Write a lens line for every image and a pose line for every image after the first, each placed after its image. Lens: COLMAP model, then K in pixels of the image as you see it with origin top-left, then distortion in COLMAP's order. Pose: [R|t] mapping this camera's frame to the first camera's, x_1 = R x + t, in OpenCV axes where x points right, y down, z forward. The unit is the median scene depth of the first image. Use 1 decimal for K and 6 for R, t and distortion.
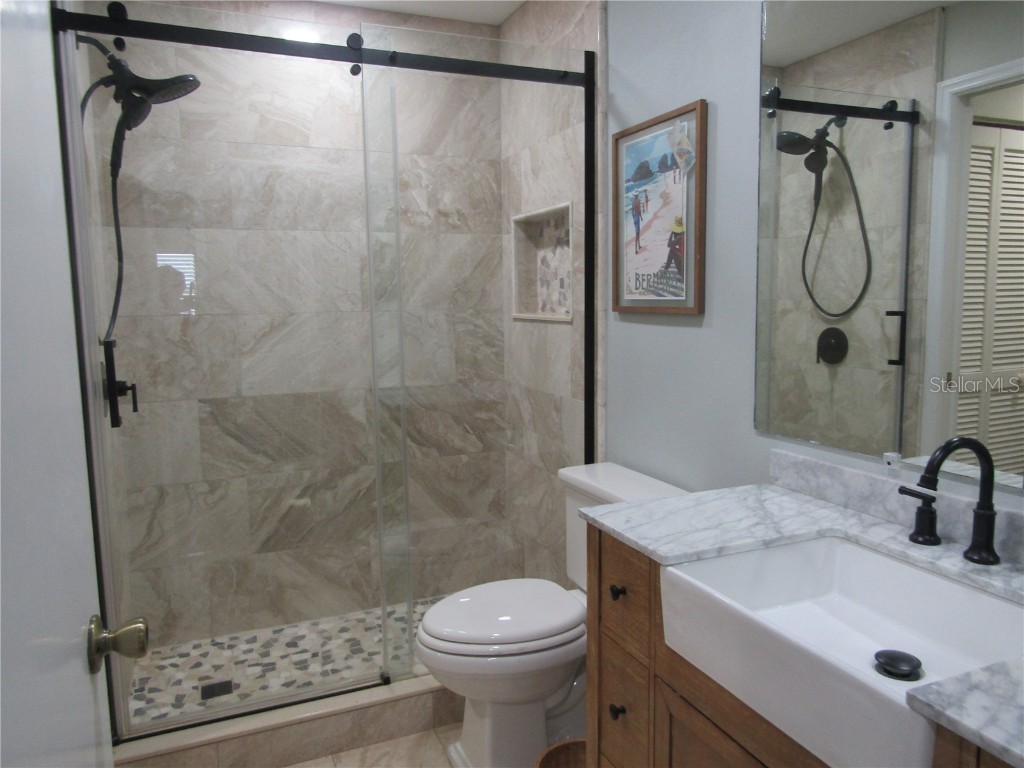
lens RADIAL K [[730.2, 0, 507.7], [0, 730.2, 383.0], [0, 0, 1]] dist [-0.003568, 0.002406]
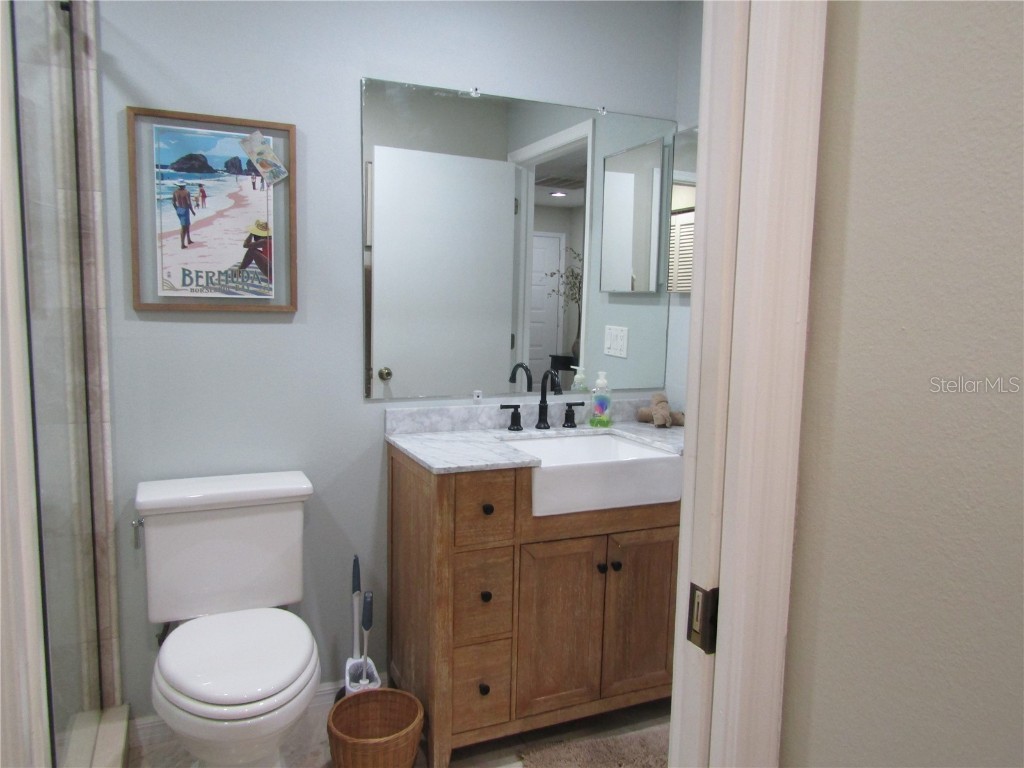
lens RADIAL K [[730.2, 0, 507.7], [0, 730.2, 383.0], [0, 0, 1]] dist [-0.003568, 0.002406]
pose [[-0.011580, -0.095605, 0.995352, -0.840964], [0.099319, 0.990386, 0.096284, -0.057522], [-0.994988, 0.099972, -0.001973, 0.646416]]
